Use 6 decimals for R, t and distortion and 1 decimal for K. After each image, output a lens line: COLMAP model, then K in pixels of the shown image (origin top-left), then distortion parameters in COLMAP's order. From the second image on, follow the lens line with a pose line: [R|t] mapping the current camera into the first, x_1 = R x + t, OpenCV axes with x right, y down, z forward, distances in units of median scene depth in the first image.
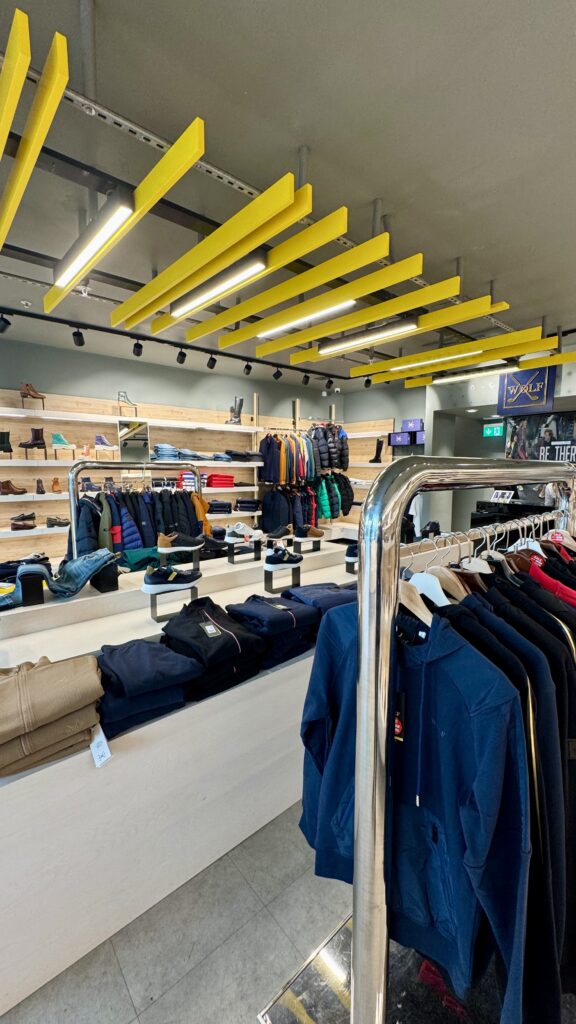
lens RADIAL K [[410.0, 0, 288.0], [0, 410.0, 512.0], [0, 0, 1]] dist [0.002397, 0.000212]
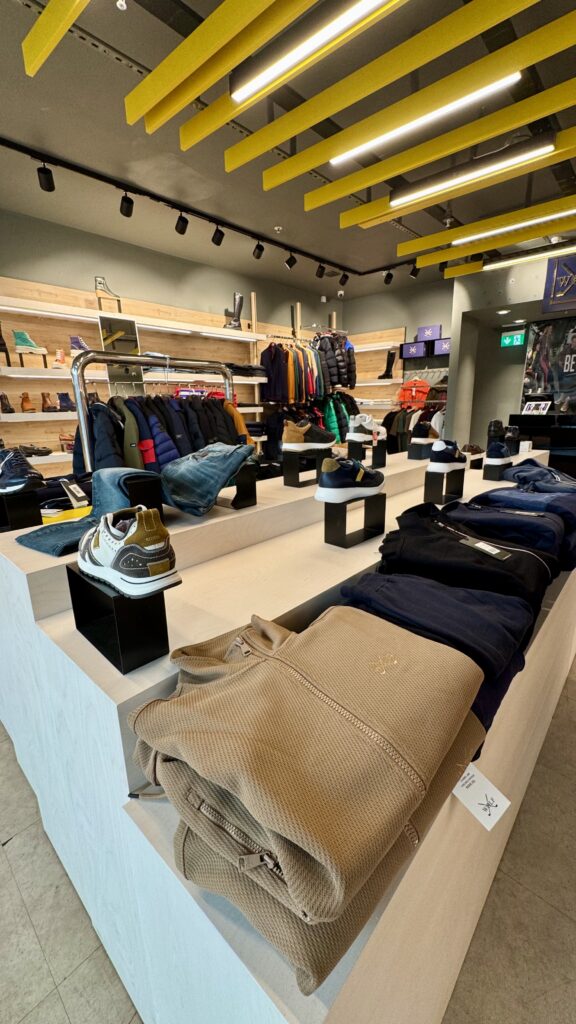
lens RADIAL K [[410.0, 0, 288.0], [0, 410.0, 512.0], [0, 0, 1]] dist [0.002397, 0.000212]
pose [[0.991900, -0.053037, 0.115418, -0.133802], [0.035907, 0.988672, 0.145734, 0.033809], [-0.121840, -0.140409, 0.982568, 0.113228]]
